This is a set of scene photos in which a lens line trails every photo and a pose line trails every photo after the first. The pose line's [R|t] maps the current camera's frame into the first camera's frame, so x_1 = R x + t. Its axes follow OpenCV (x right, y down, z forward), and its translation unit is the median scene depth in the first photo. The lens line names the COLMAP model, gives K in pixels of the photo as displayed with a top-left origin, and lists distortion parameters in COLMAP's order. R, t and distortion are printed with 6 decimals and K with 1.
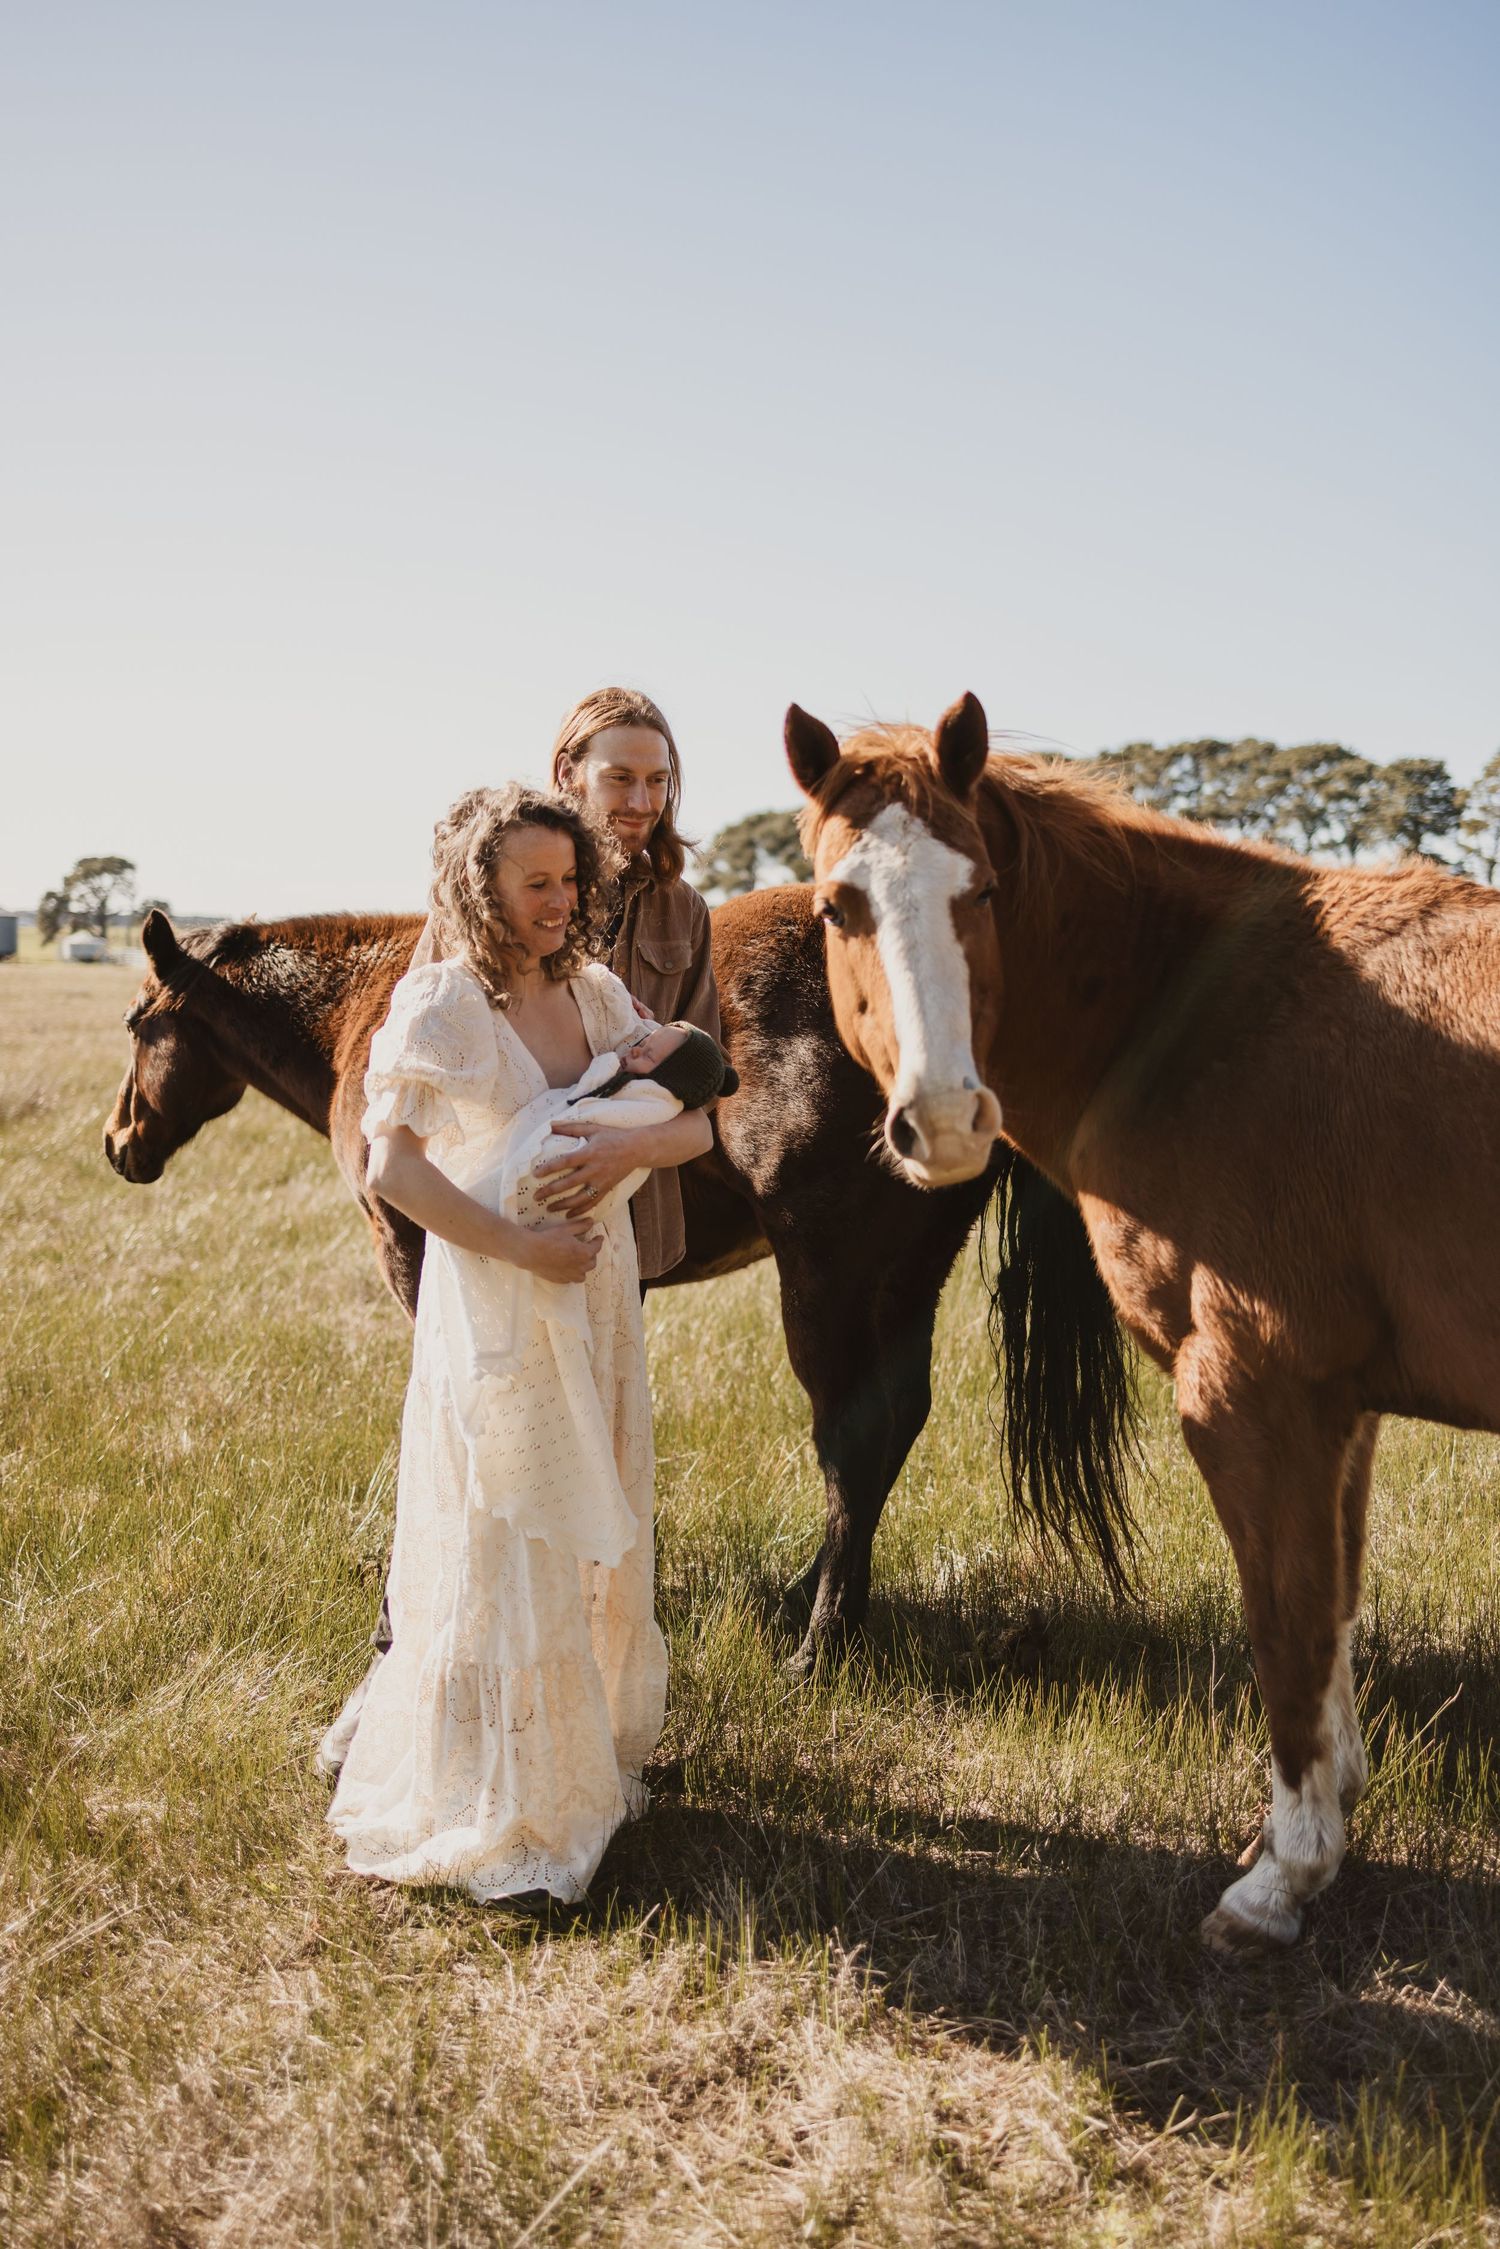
lens RADIAL K [[2201.0, 0, 750.0], [0, 2201.0, 1124.5], [0, 0, 1]] dist [-0.015912, 0.010026]
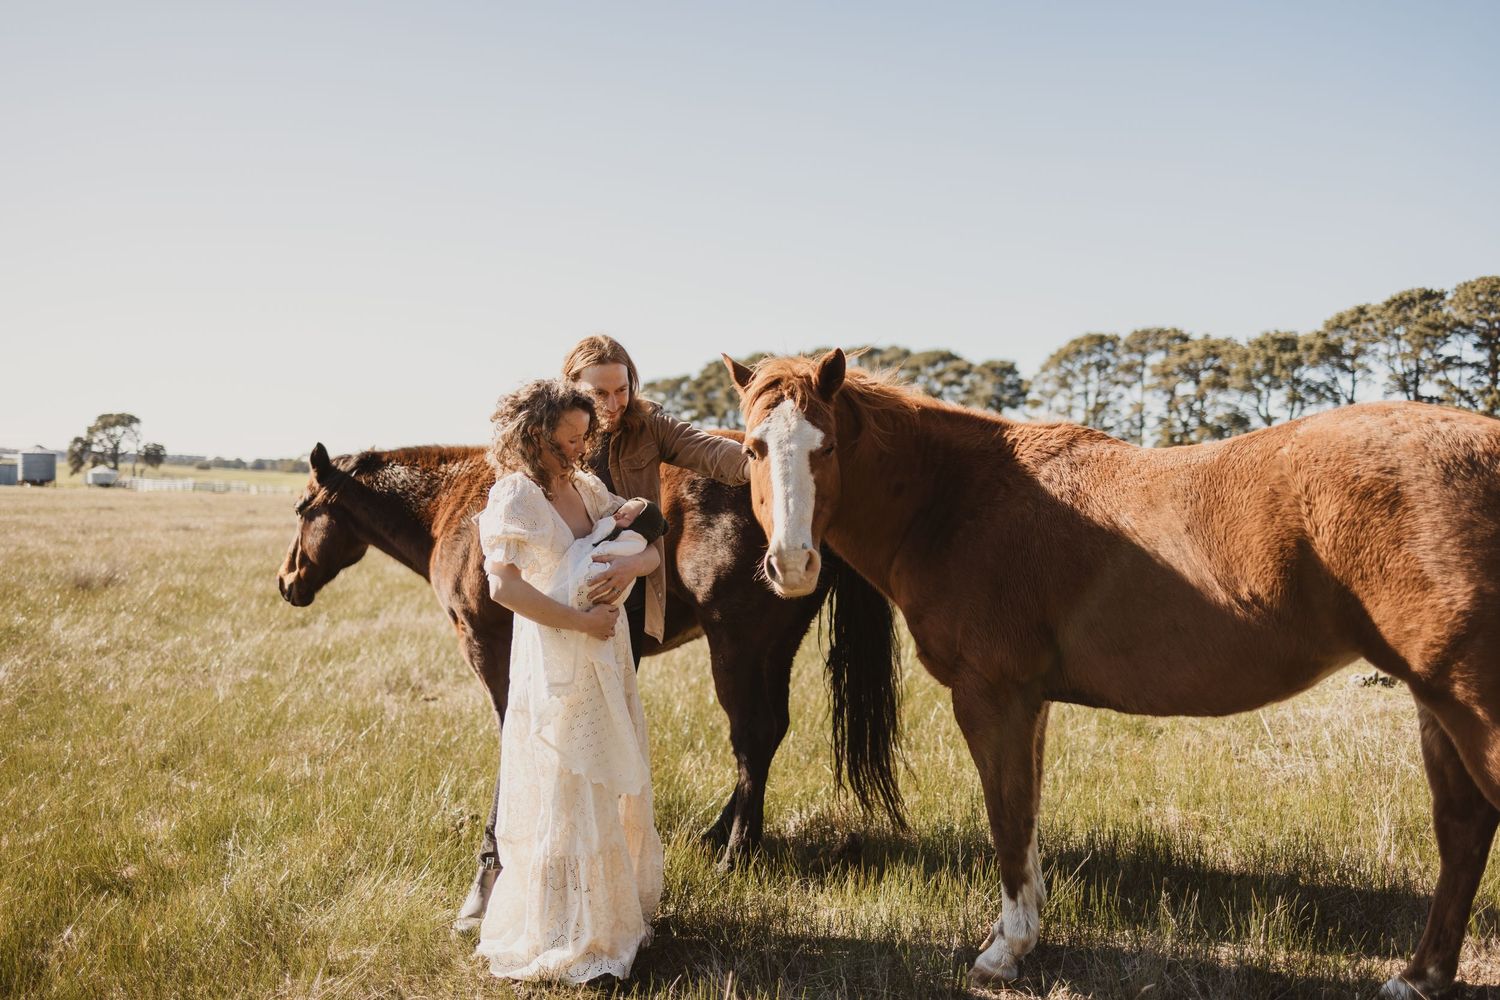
lens RADIAL K [[1468.0, 0, 750.0], [0, 1468.0, 500.0], [0, 0, 1]] dist [-0.015912, 0.010026]
pose [[0.991989, 0.003032, 0.126291, -0.089989], [0.005339, 0.997813, -0.065888, 0.023879], [-0.126214, 0.066034, 0.989803, -0.163377]]
